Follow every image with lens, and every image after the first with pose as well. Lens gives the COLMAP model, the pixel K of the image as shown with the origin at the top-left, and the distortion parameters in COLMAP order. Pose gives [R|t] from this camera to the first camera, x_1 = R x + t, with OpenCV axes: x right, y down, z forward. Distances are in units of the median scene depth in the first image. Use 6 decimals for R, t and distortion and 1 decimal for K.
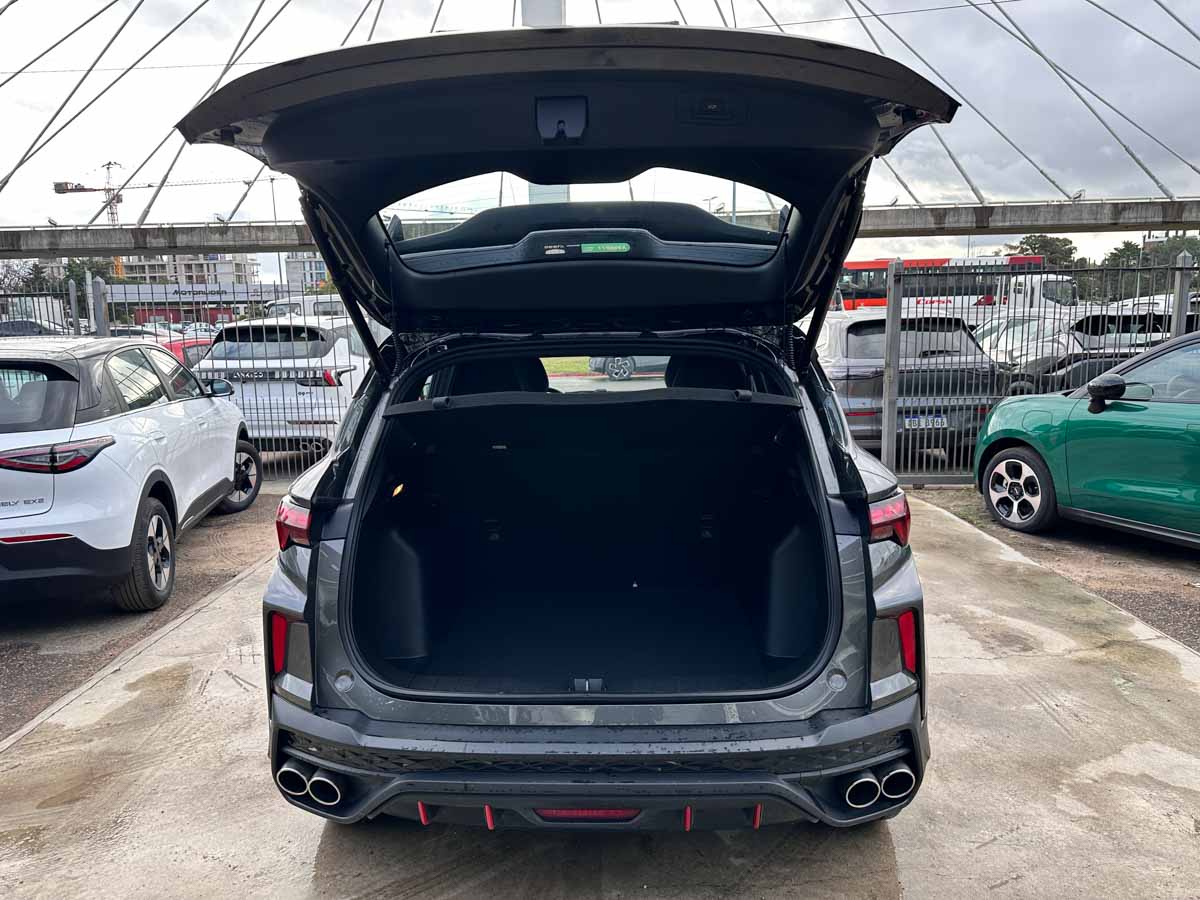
lens RADIAL K [[846.9, 0, 586.5], [0, 846.9, 444.5], [0, 0, 1]] dist [0.015615, -0.024073]
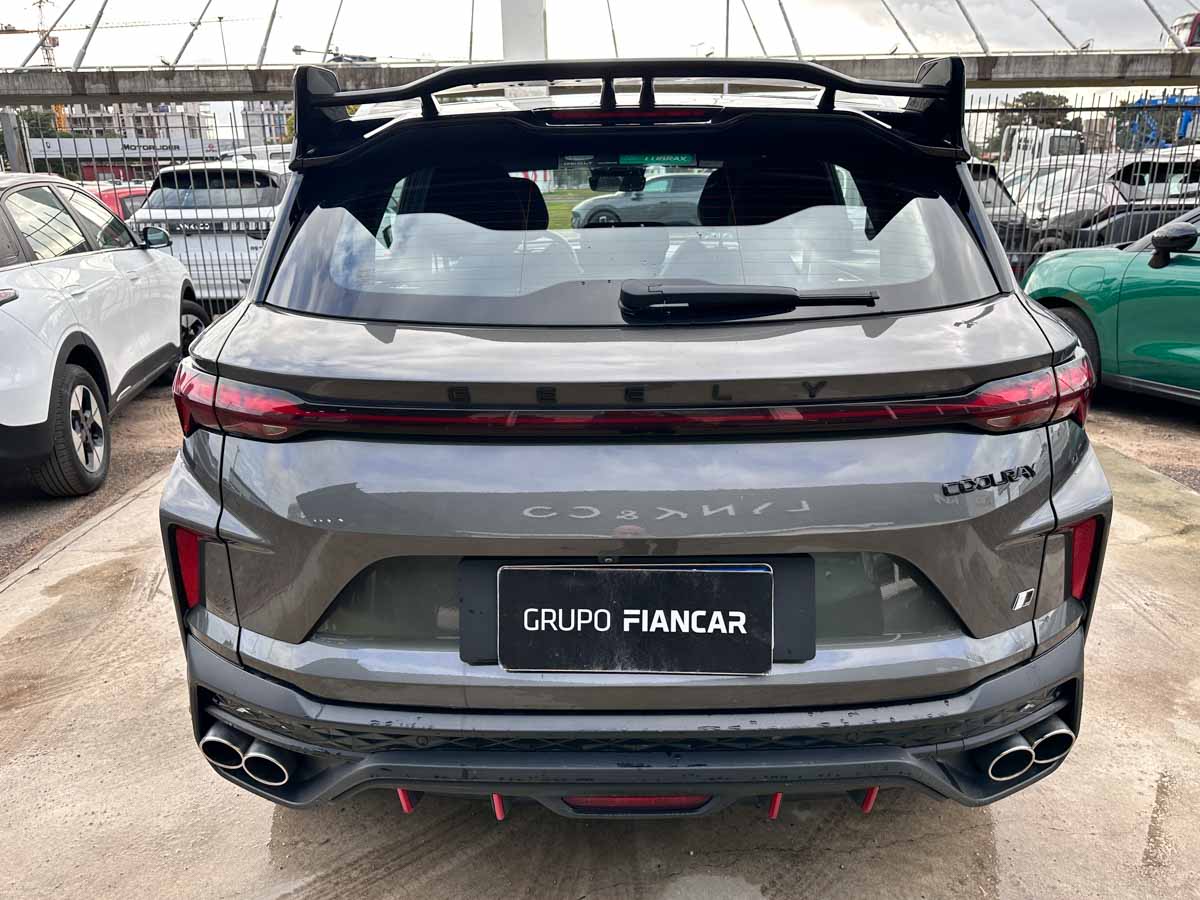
lens RADIAL K [[846.9, 0, 599.9], [0, 846.9, 441.9], [0, 0, 1]] dist [0.015615, -0.024073]
pose [[0.999116, -0.004969, 0.041745, -0.021335], [-0.001374, 0.988598, 0.150574, 0.010052], [-0.042017, -0.150498, 0.987717, 0.124335]]
